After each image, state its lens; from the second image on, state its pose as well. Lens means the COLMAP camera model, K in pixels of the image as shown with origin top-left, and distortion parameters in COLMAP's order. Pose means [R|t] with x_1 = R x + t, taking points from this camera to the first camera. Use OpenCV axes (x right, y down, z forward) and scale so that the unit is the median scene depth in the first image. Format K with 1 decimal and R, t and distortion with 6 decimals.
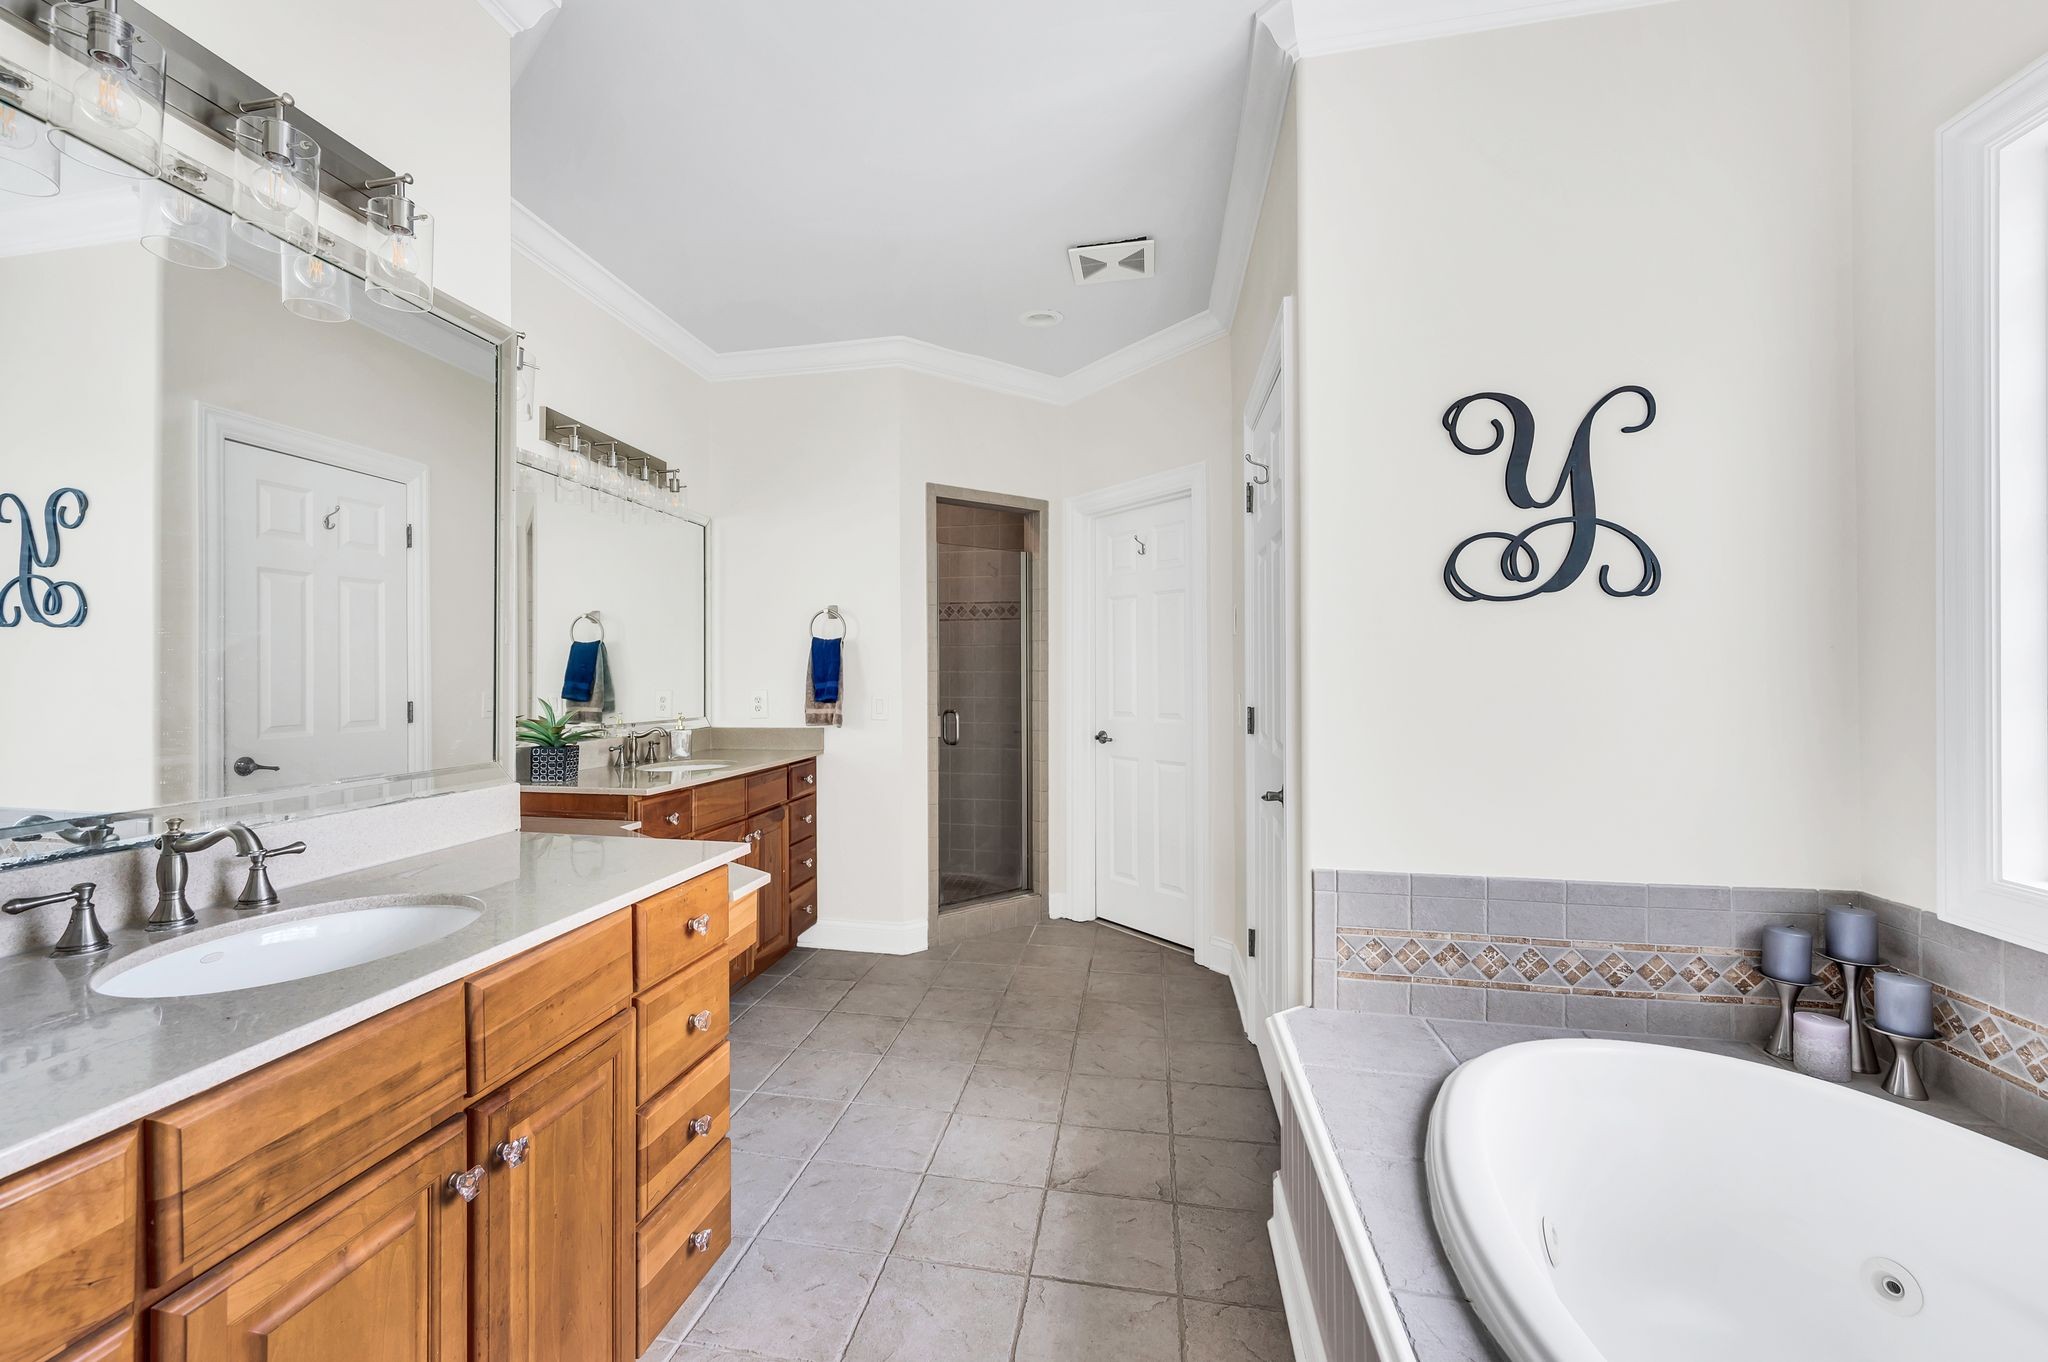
lens RADIAL K [[817.0, 0, 1021.0], [0, 817.0, 677.7], [0, 0, 1]] dist [-0.001182, 0.000309]
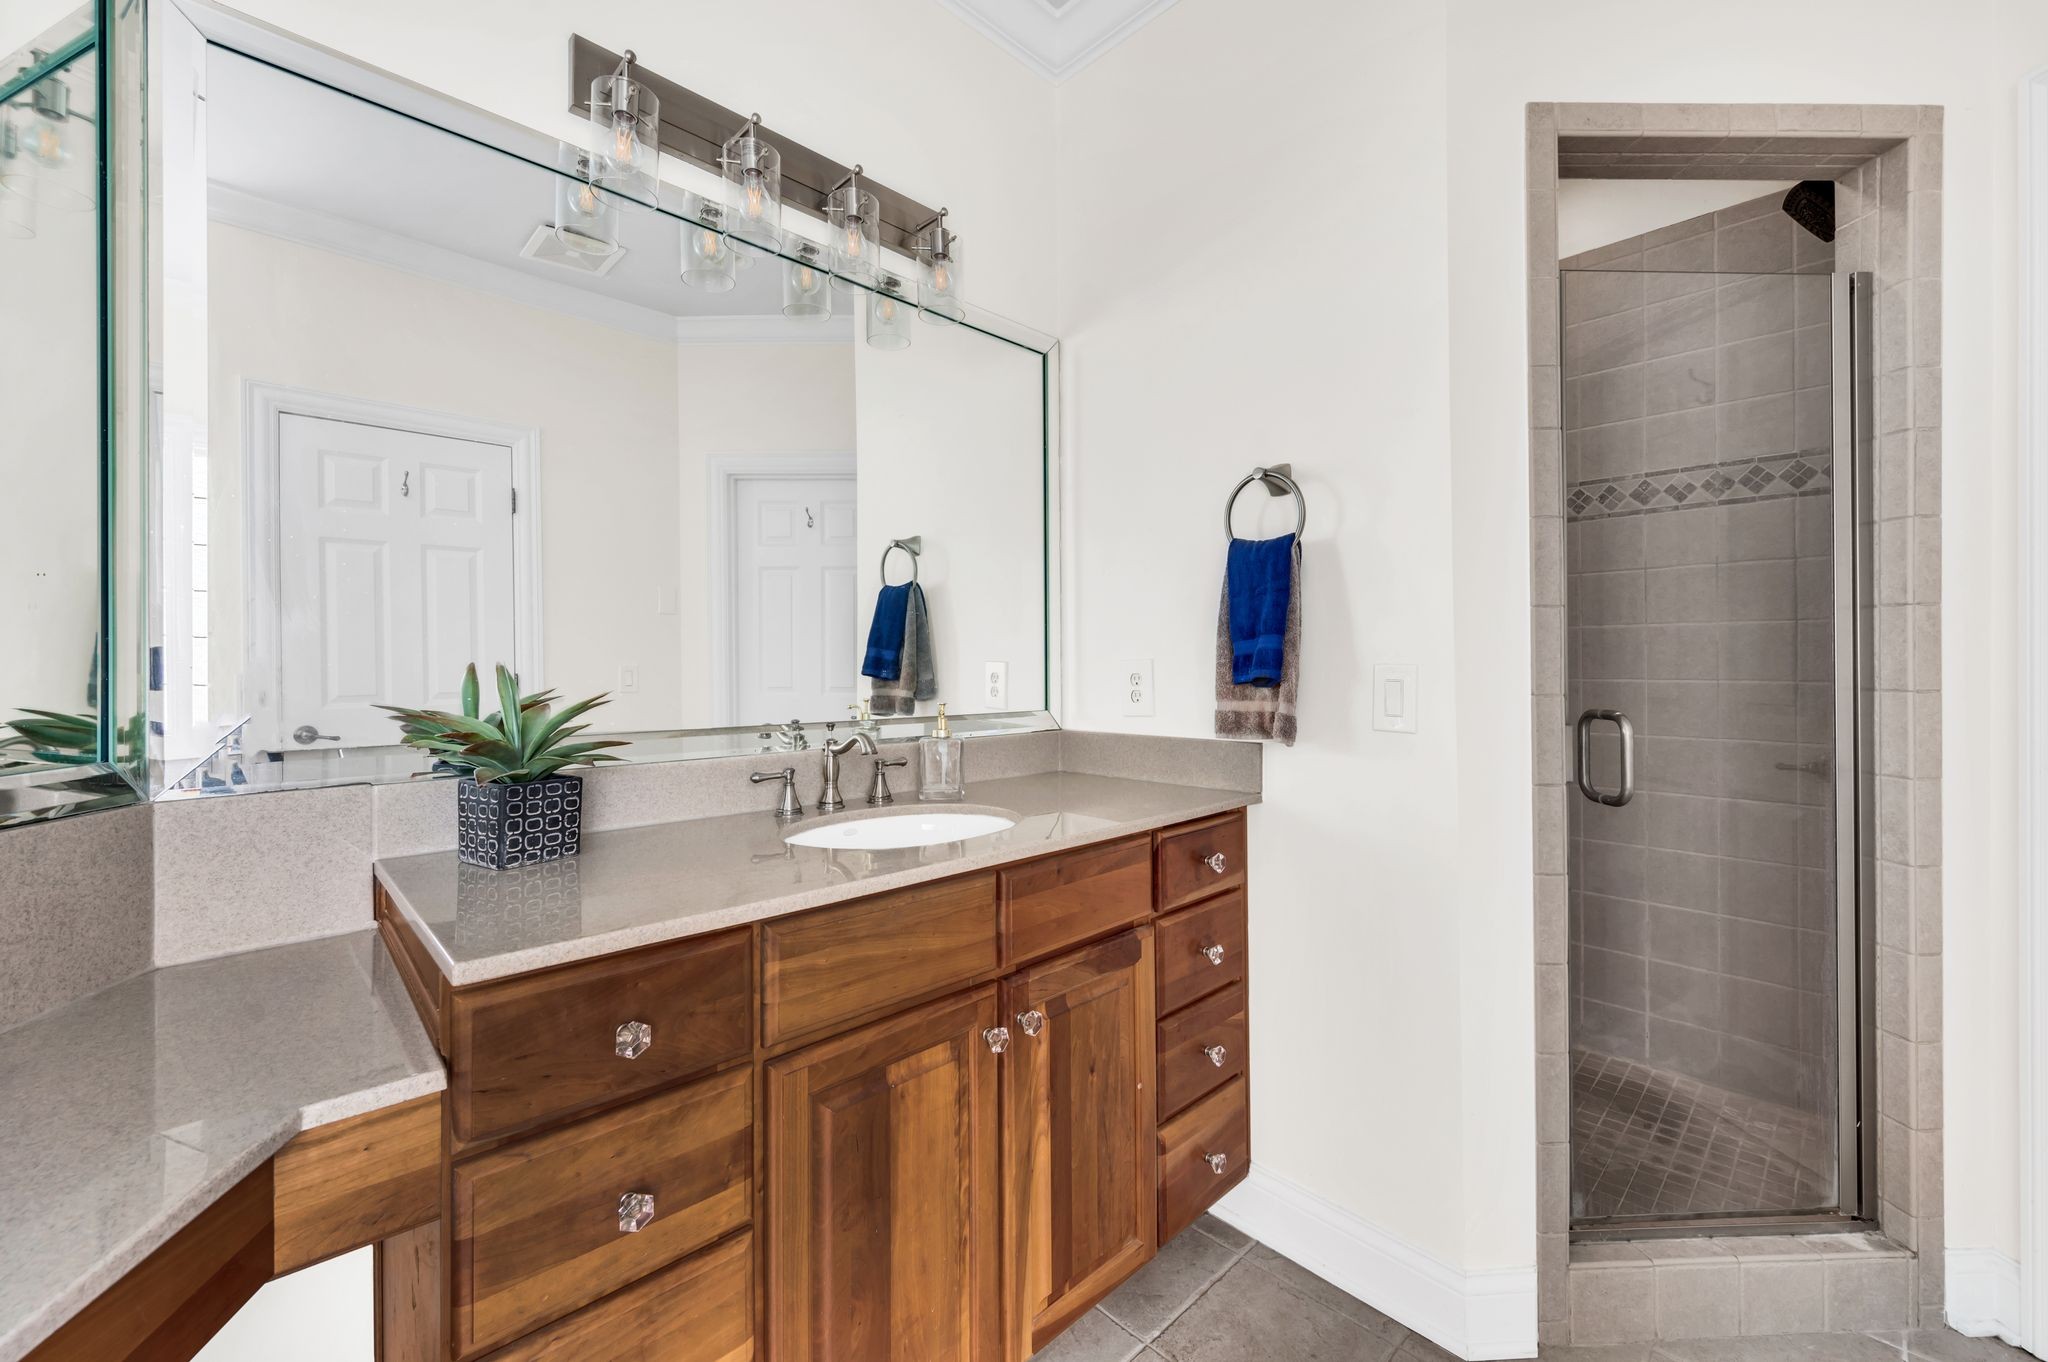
lens RADIAL K [[817.0, 0, 1028.3], [0, 817.0, 663.9], [0, 0, 1]] dist [-0.001182, 0.000309]
pose [[0.794187, -0.003863, -0.607661, -0.071748], [0.003933, 0.999992, -0.001217, 0.018096], [0.607661, -0.001423, 0.794195, 0.570321]]
